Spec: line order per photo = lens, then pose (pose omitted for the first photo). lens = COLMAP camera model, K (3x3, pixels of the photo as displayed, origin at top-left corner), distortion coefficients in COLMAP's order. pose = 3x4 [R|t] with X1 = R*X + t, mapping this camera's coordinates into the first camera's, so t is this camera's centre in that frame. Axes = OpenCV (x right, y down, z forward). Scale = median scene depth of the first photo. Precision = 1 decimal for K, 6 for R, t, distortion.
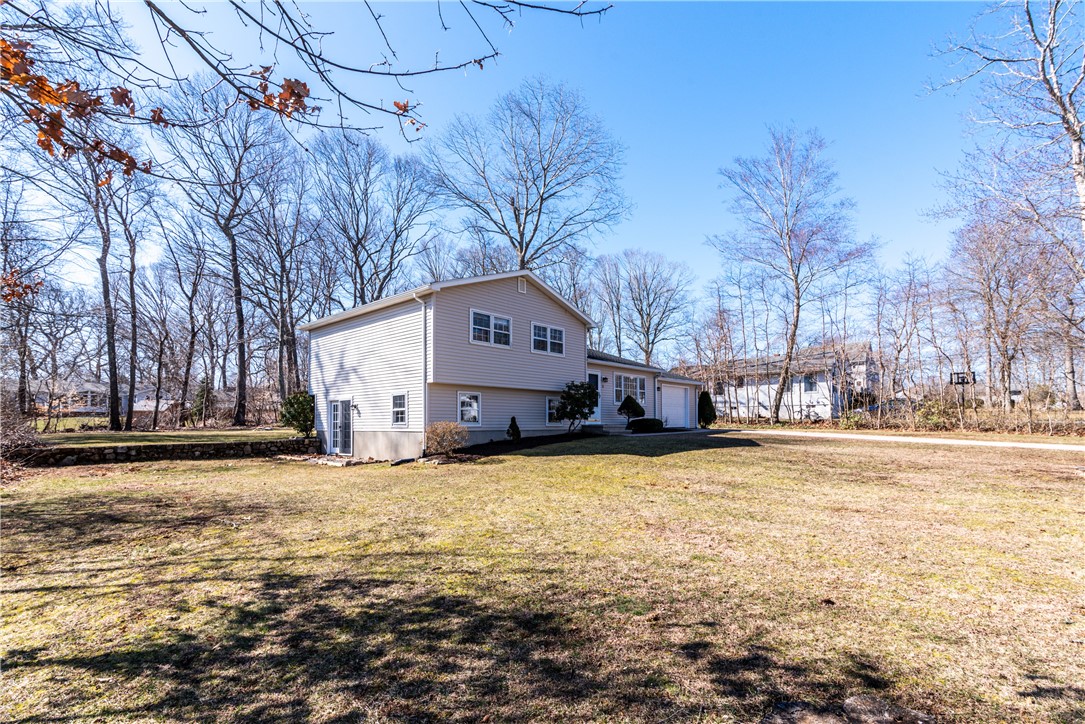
lens RADIAL K [[496.1, 0, 538.3], [0, 496.1, 414.7], [0, 0, 1]] dist [0.023886, -0.000450]
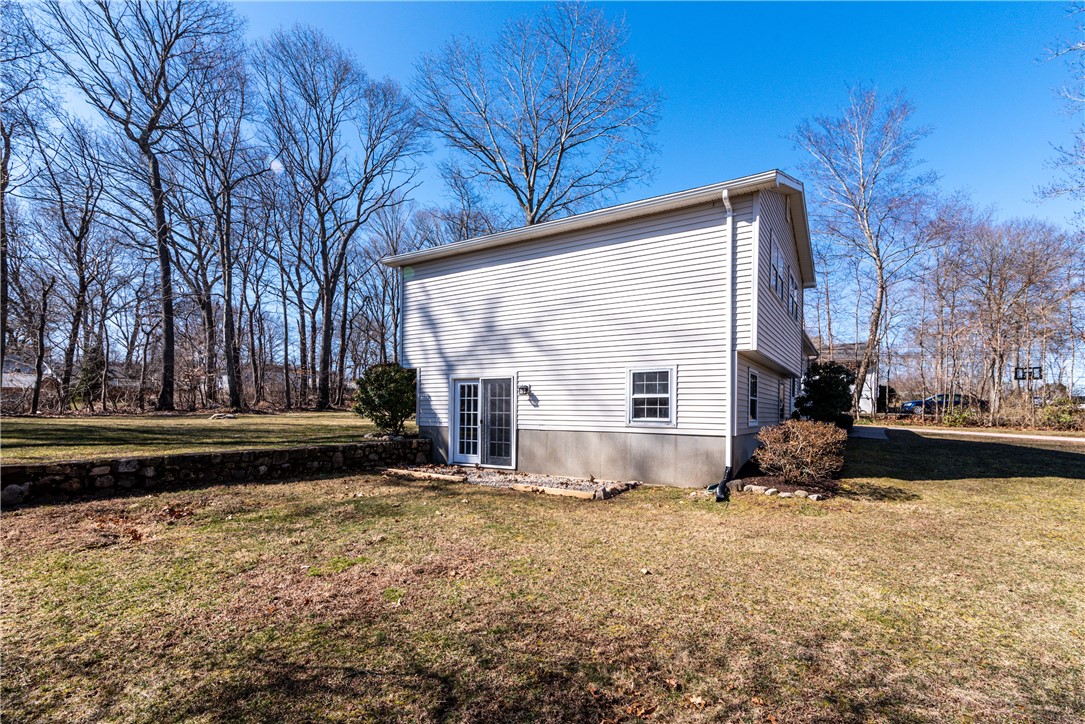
lens RADIAL K [[501.9, 0, 542.7], [0, 501.9, 411.4], [0, 0, 1]] dist [0.019554, -0.001066]
pose [[0.983526, 0.013706, 0.180248, -0.415972], [-0.017438, 0.999665, 0.019137, -0.001330], [-0.179925, -0.021965, 0.983435, 0.352166]]
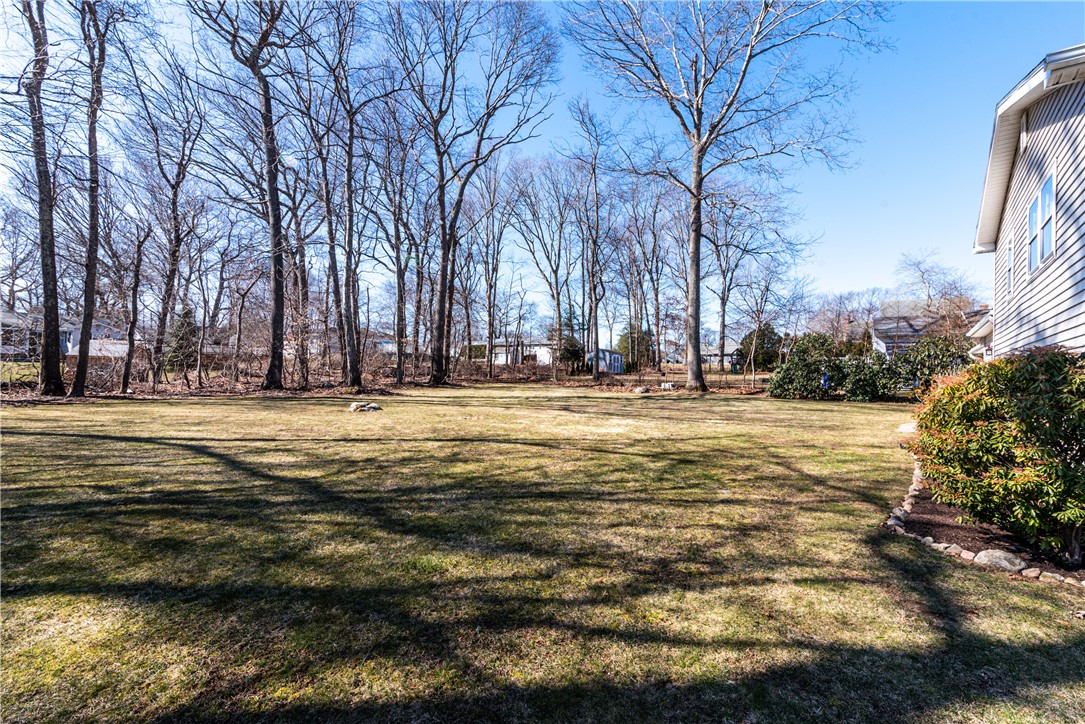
lens RADIAL K [[496.1, 0, 542.7], [0, 496.1, 367.4], [0, 0, 1]] dist [0.023886, -0.000450]
pose [[0.995170, 0.024692, 0.095010, -0.764584], [-0.025589, 0.999639, 0.008233, -0.037578], [-0.094773, -0.010624, 0.995442, 0.843370]]
